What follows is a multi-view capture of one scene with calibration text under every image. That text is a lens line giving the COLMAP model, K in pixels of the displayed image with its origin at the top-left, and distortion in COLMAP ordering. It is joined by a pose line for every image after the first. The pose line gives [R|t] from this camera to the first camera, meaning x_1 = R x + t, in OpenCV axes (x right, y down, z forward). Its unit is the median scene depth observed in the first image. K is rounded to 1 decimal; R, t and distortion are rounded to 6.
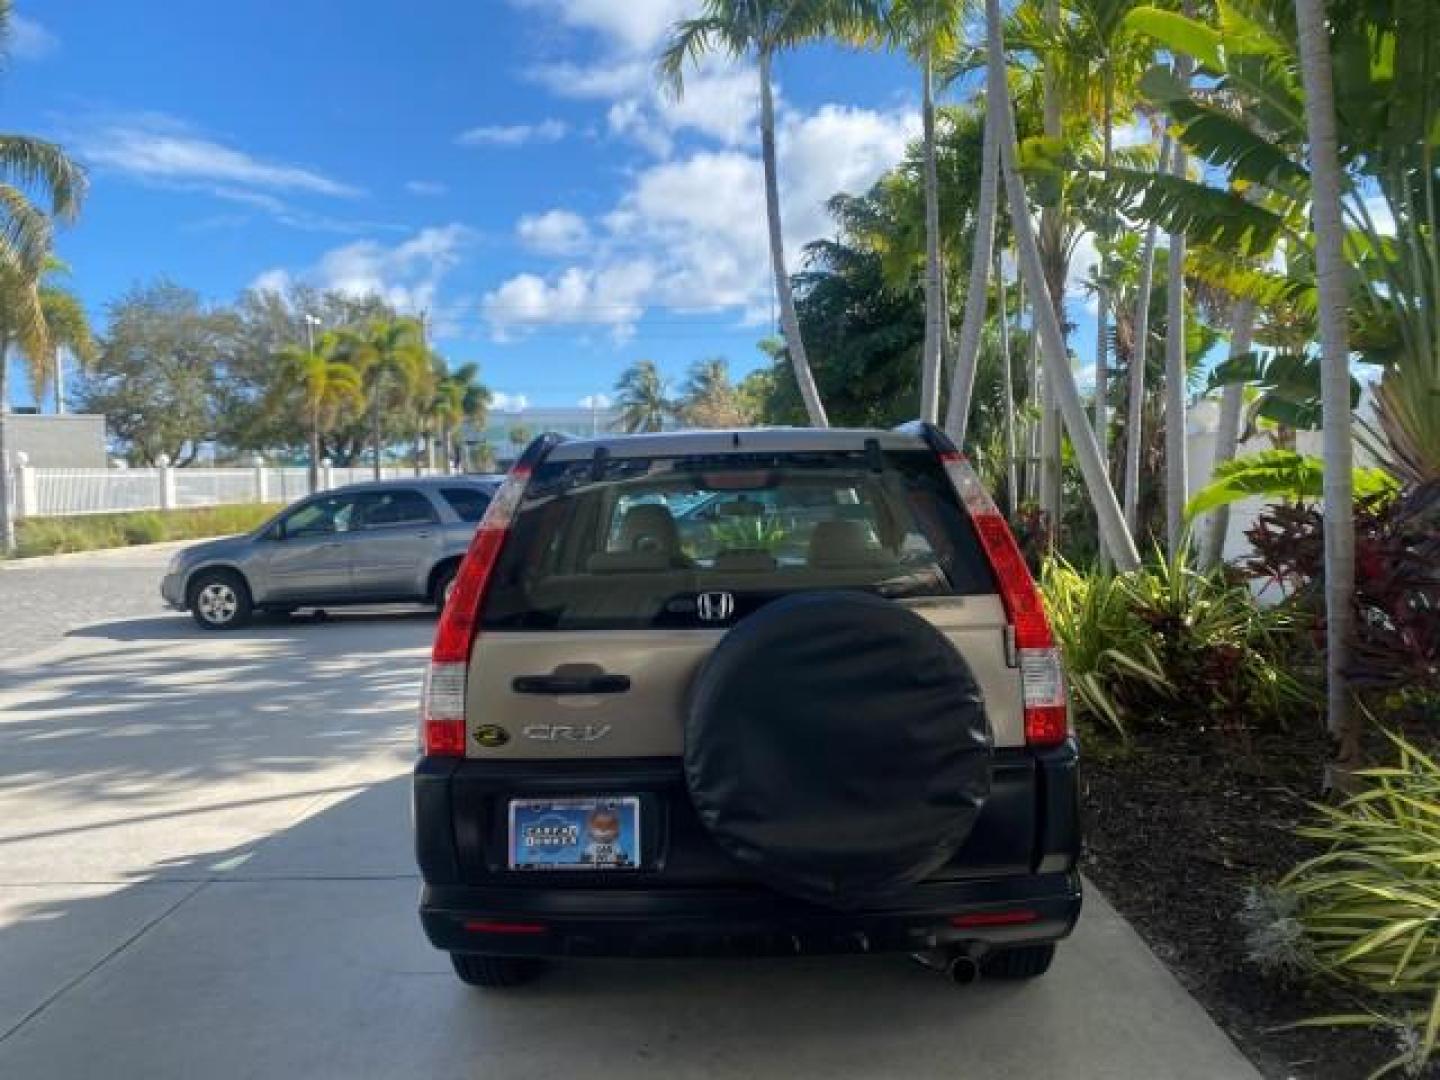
lens RADIAL K [[1108.3, 0, 716.7], [0, 1108.3, 529.1], [0, 0, 1]] dist [0.033614, -0.024177]
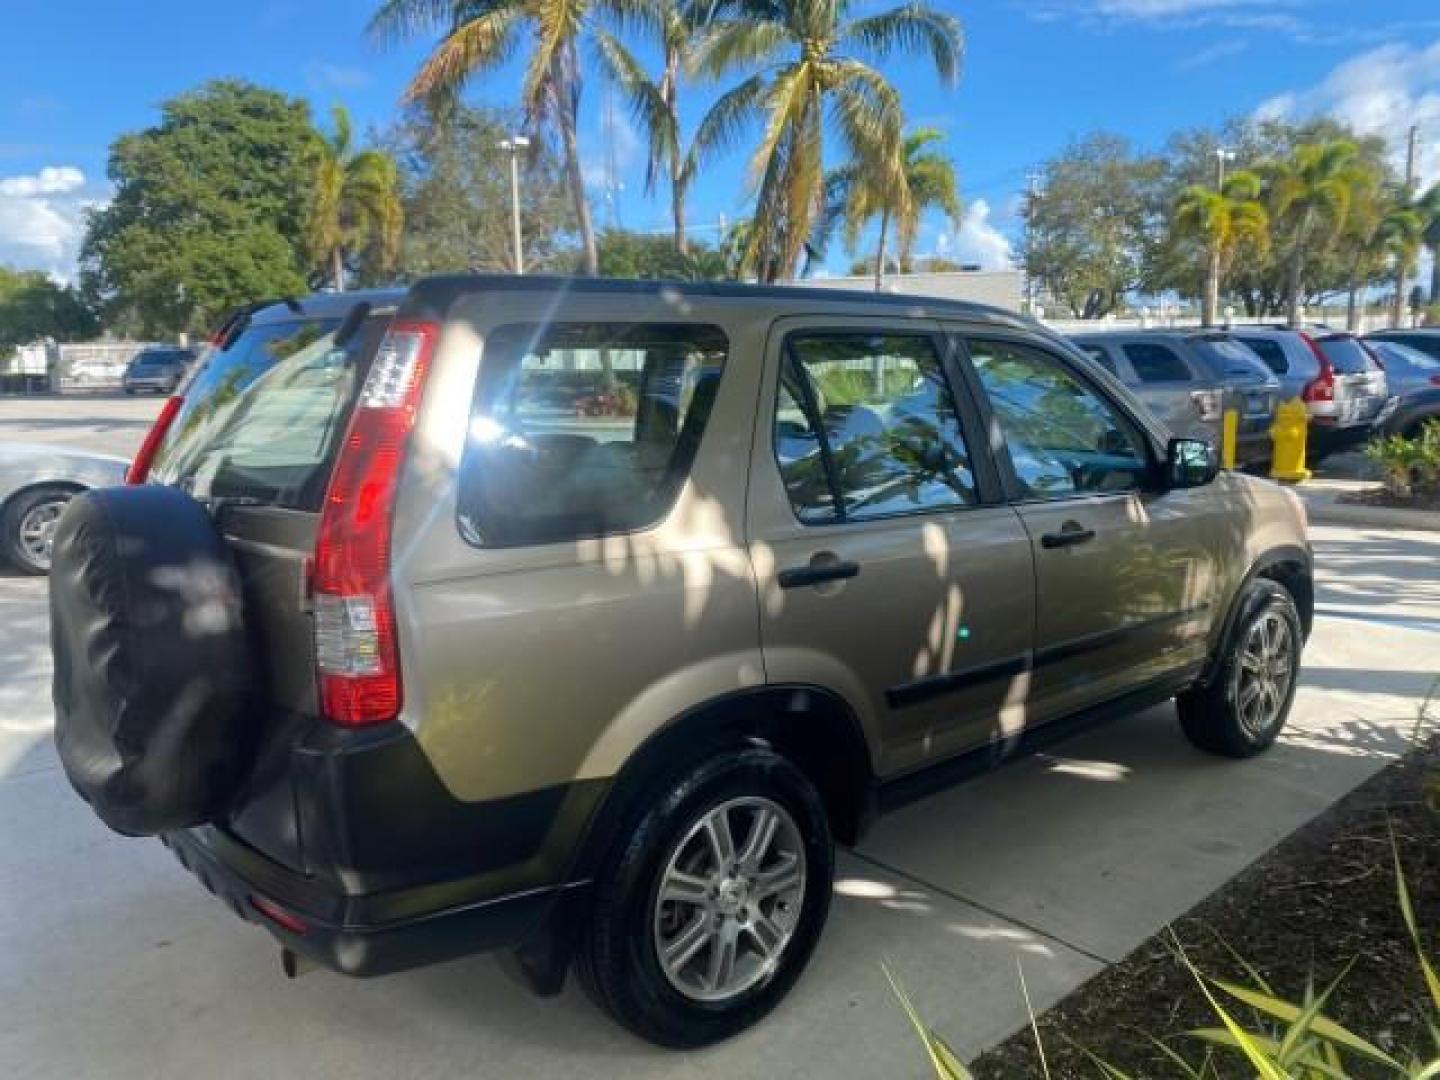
lens RADIAL K [[1108.3, 0, 723.3], [0, 1108.3, 532.6], [0, 0, 1]] dist [0.033614, -0.024177]
pose [[0.677262, 0.132766, -0.723664, 0.128529], [-0.032979, 0.988073, 0.150412, -0.006034], [0.735003, -0.078003, 0.673563, 0.079896]]
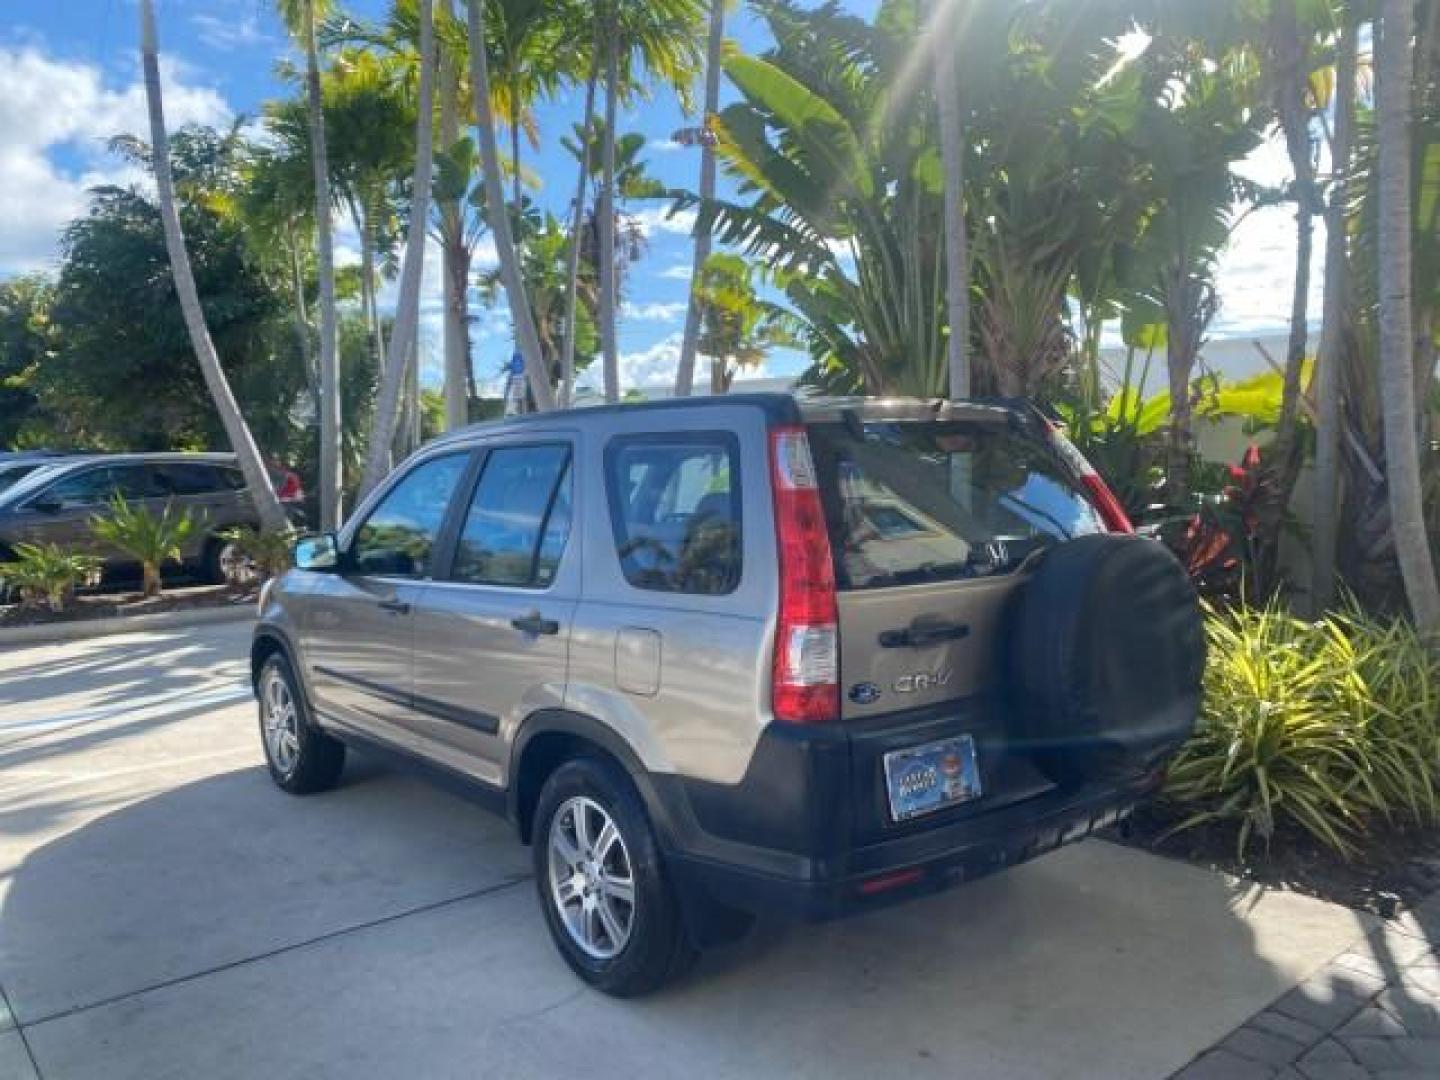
lens RADIAL K [[1108.3, 0, 722.4], [0, 1108.3, 535.7], [0, 0, 1]] dist [0.033614, -0.024177]
pose [[0.751569, -0.031890, 0.658883, -0.248743], [0.024714, 0.999491, 0.020186, 0.005857], [-0.659192, 0.001112, 0.751974, 0.089611]]
